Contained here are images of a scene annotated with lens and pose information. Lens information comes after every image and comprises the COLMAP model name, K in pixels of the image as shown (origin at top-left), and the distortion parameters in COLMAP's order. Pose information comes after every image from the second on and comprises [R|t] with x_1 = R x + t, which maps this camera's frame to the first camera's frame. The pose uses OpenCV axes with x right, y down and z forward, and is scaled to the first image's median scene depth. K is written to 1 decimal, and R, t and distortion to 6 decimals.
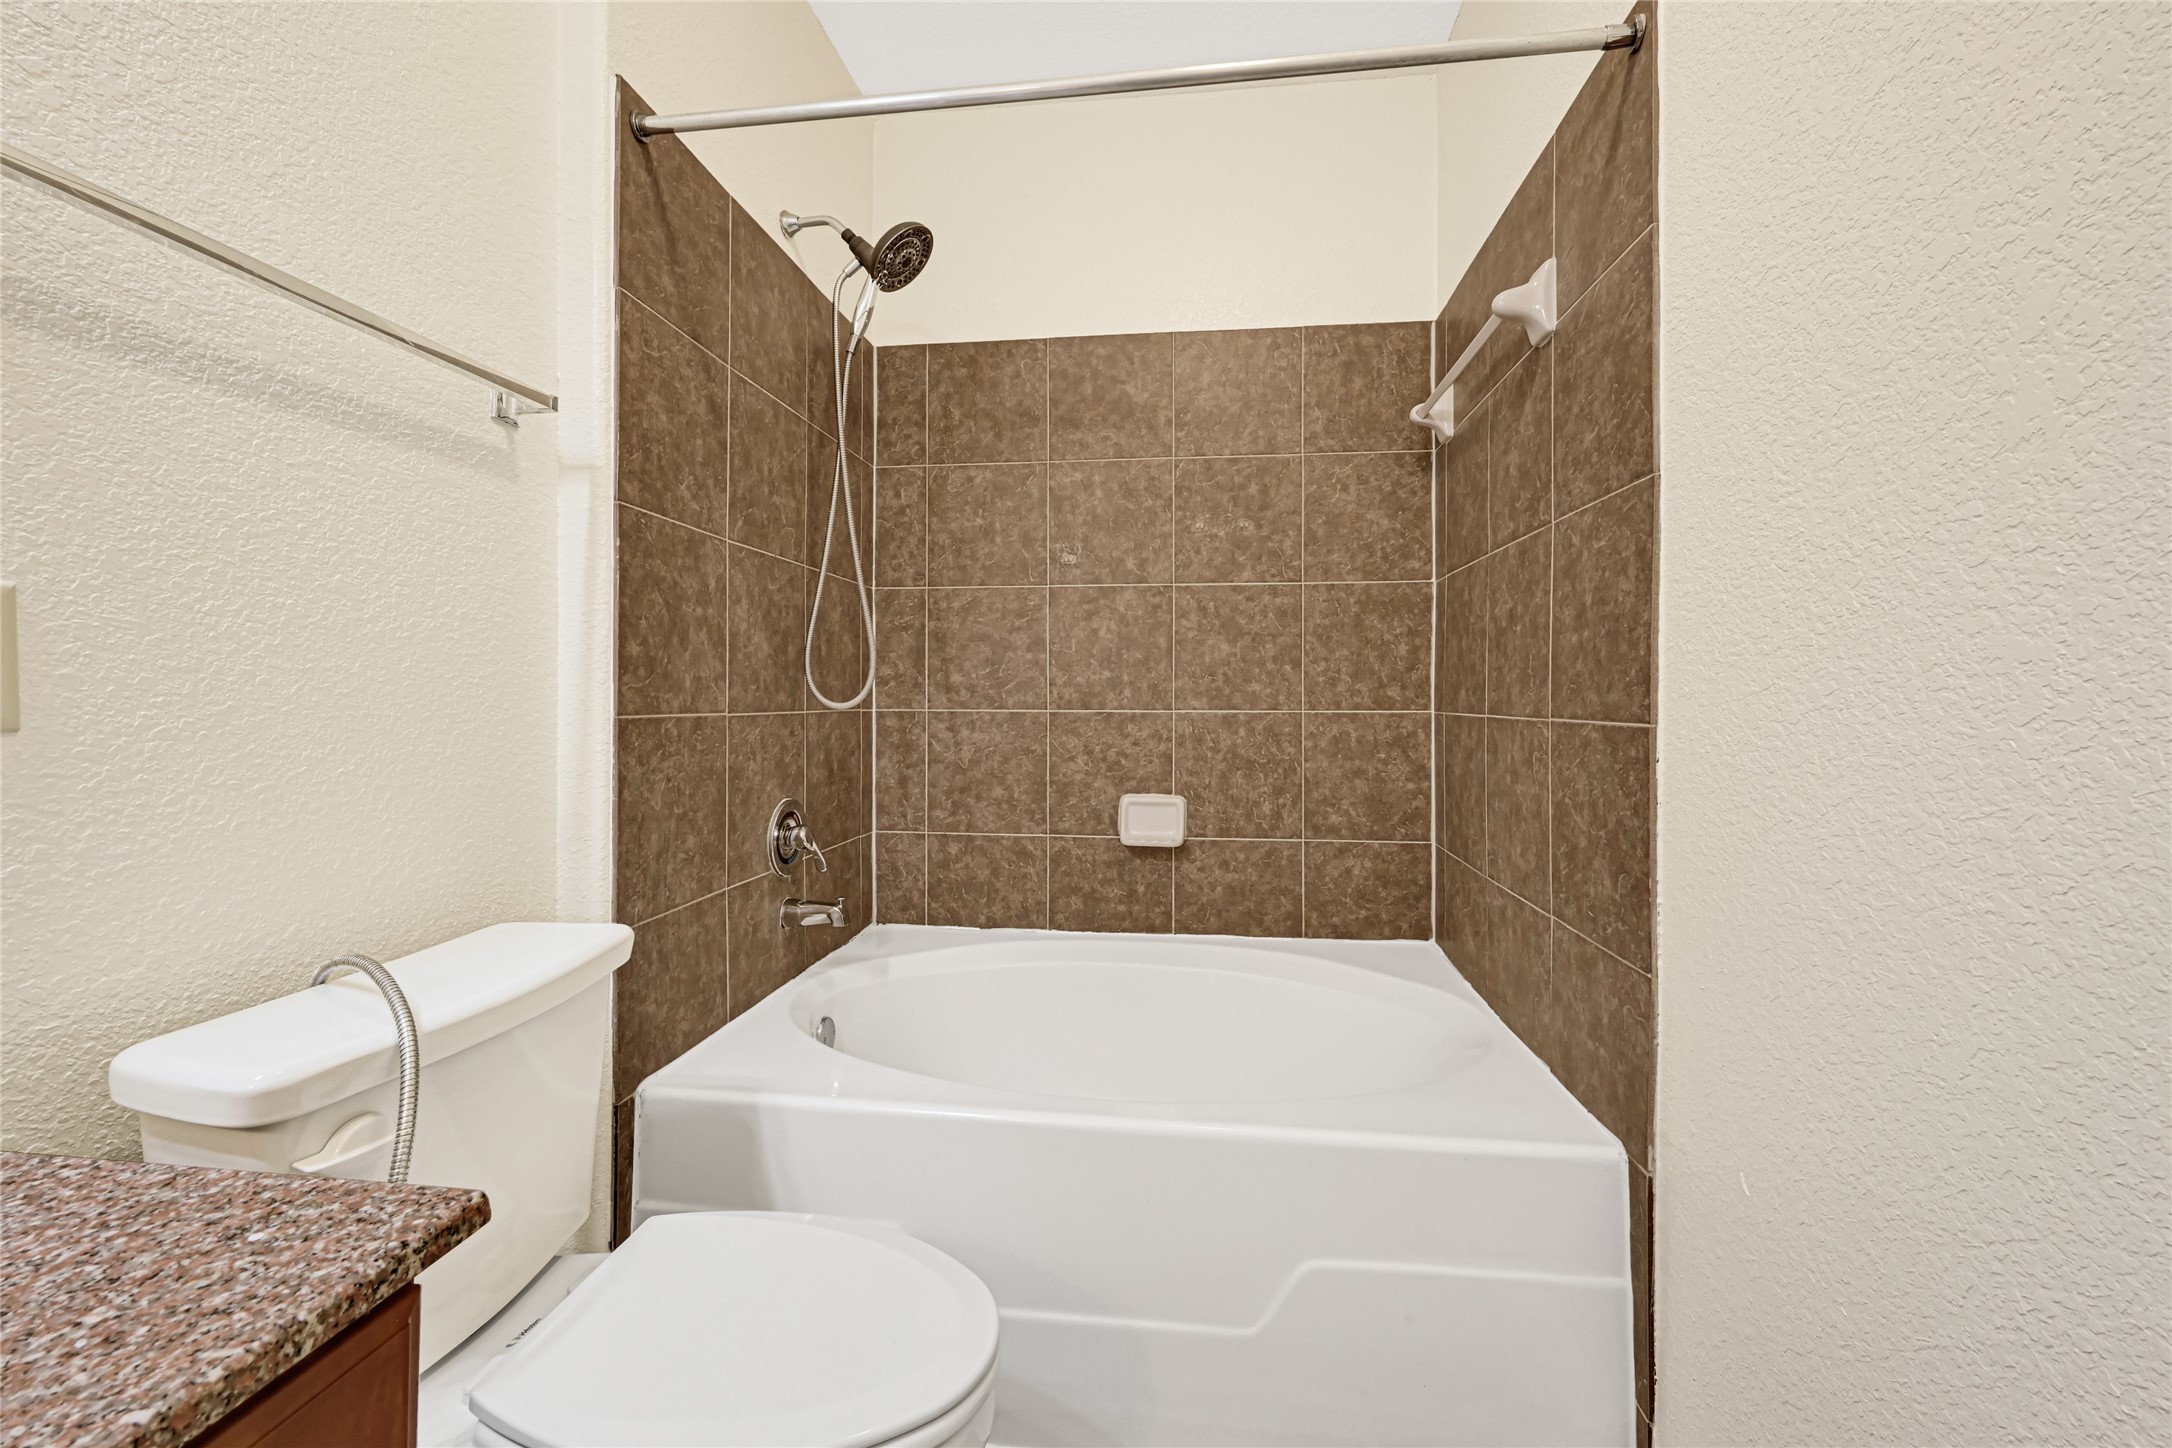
lens RADIAL K [[916.1, 0, 1079.5], [0, 916.1, 704.6], [0, 0, 1]] dist [0.001153, 0.000135]
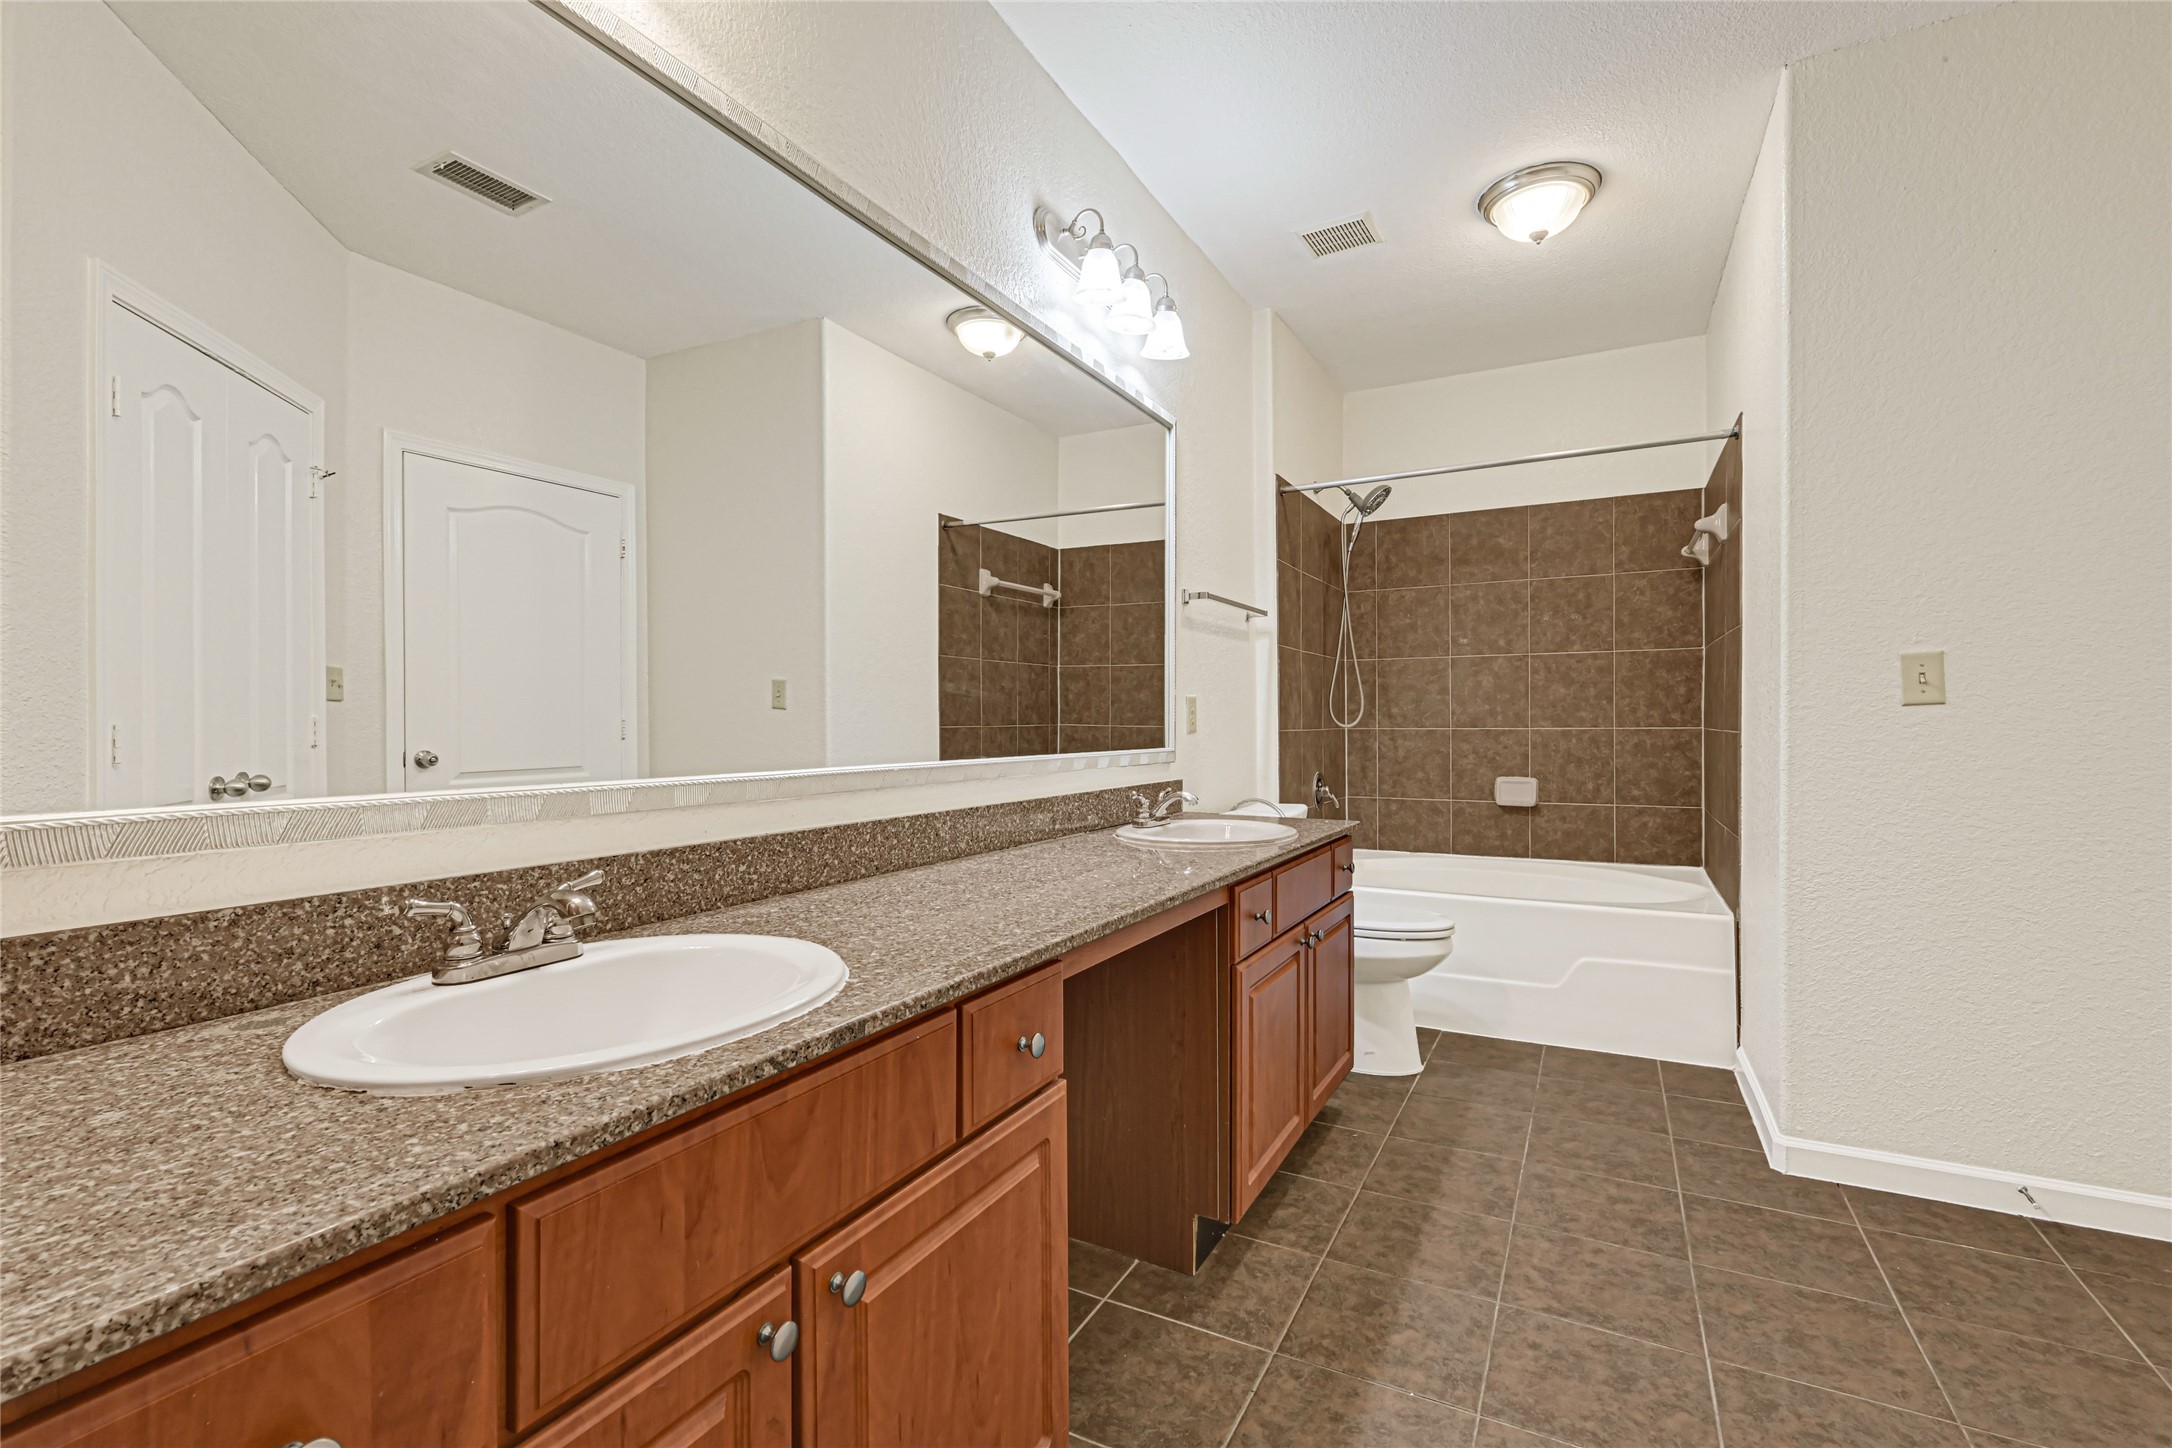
lens RADIAL K [[916.1, 0, 1109.5], [0, 916.1, 729.4], [0, 0, 1]] dist [0.001153, 0.000135]
pose [[0.937534, -0.004227, -0.347867, -0.037503], [0.005011, 0.999987, 0.001352, 0.002673], [0.347856, -0.003010, 0.937543, -0.878197]]
